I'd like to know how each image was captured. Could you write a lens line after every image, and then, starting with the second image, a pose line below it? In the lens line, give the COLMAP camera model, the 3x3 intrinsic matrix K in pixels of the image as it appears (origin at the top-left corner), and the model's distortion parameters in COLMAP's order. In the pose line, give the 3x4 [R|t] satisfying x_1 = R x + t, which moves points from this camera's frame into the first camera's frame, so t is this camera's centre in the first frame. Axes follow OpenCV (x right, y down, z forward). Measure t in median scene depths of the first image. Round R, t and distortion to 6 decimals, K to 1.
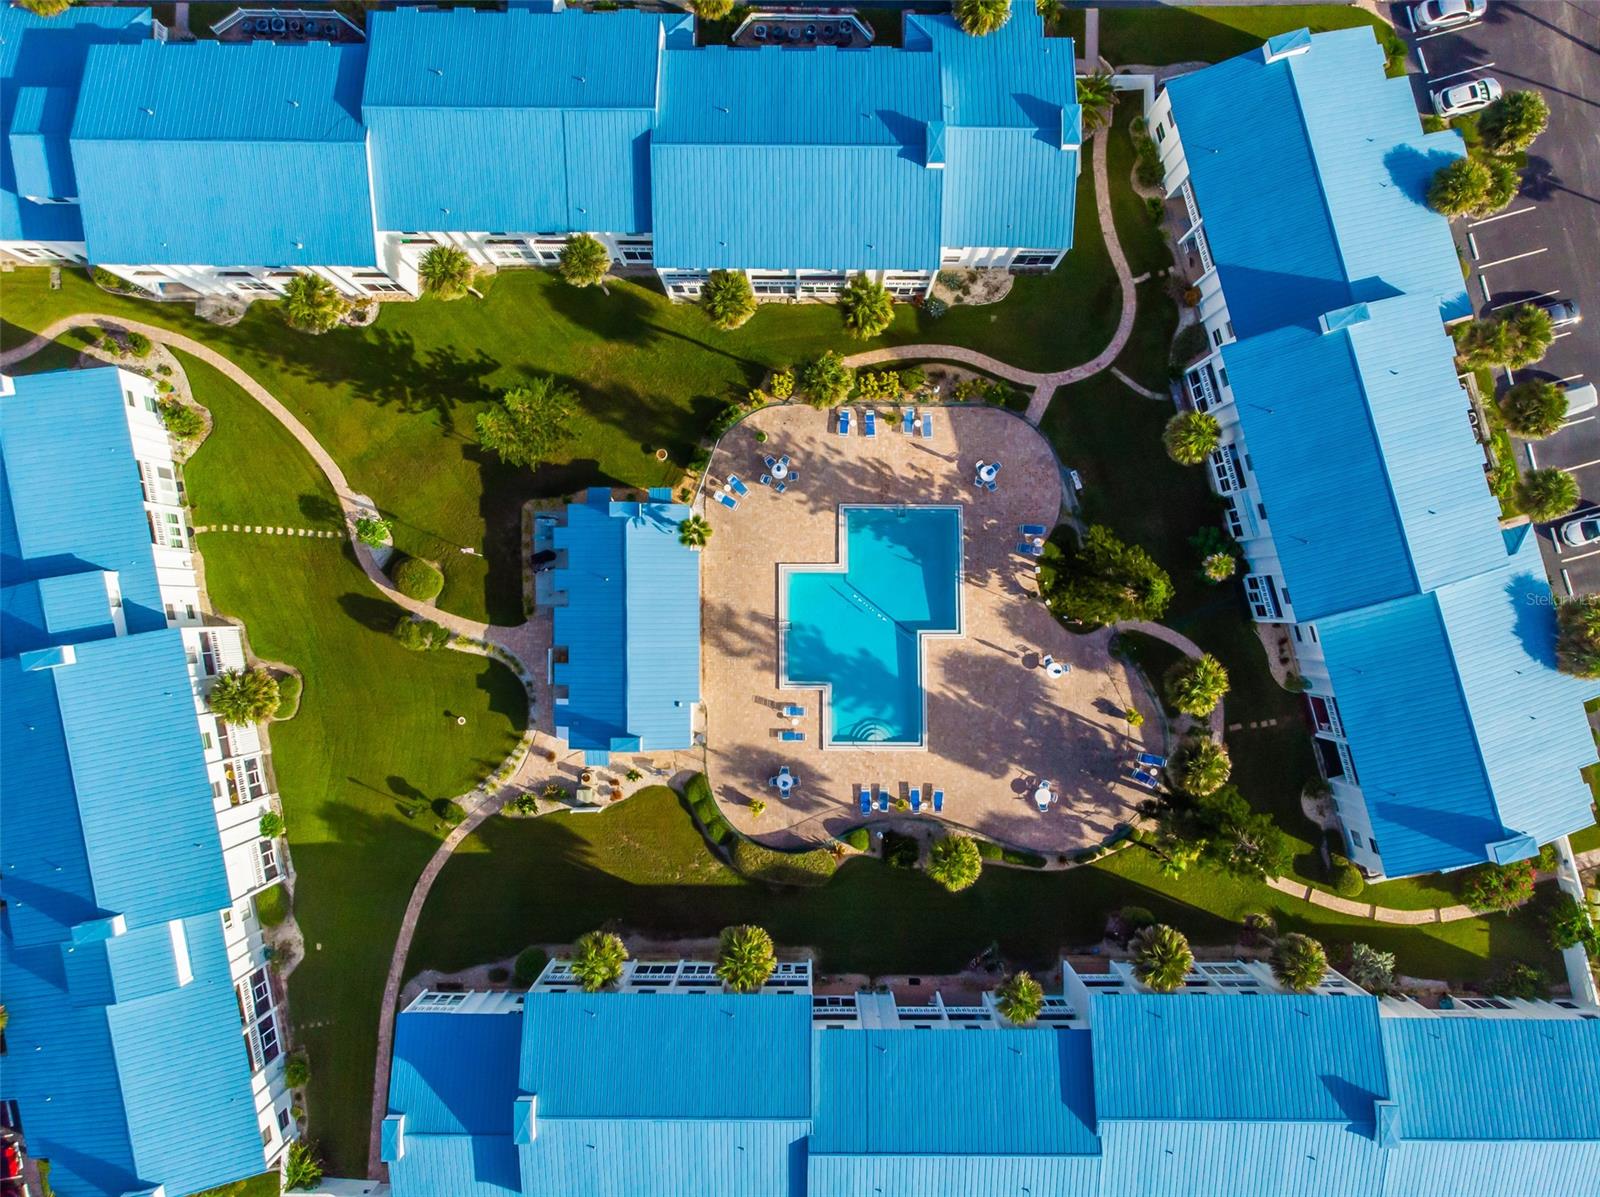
lens RADIAL K [[1070.4, 0, 808.5], [0, 1070.4, 617.6], [0, 0, 1]] dist [-0.020744, -0.001350]
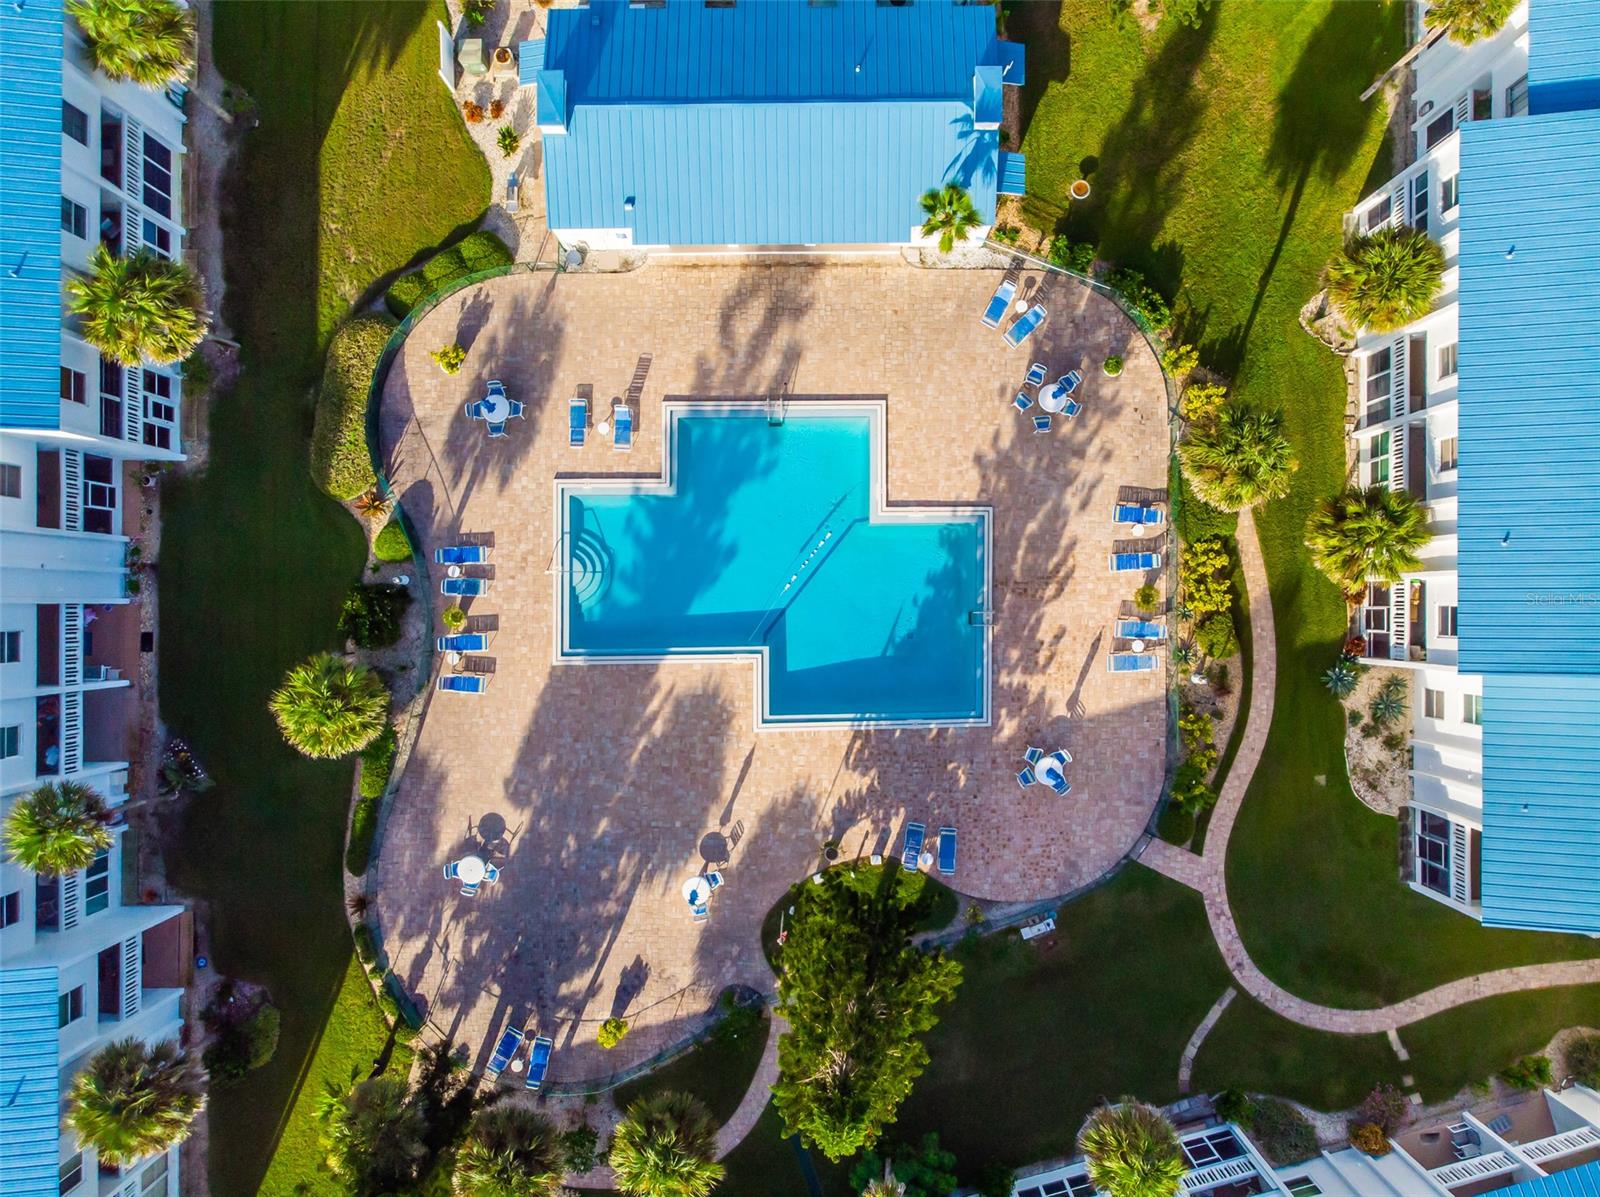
lens RADIAL K [[1070.4, 0, 808.5], [0, 1070.4, 617.6], [0, 0, 1]] dist [-0.020744, -0.001350]
pose [[0.002087, 0.999939, 0.010863, 0.080796], [-0.999994, 0.002058, 0.002664, -0.011052], [0.002641, -0.010868, 0.999937, 0.439053]]
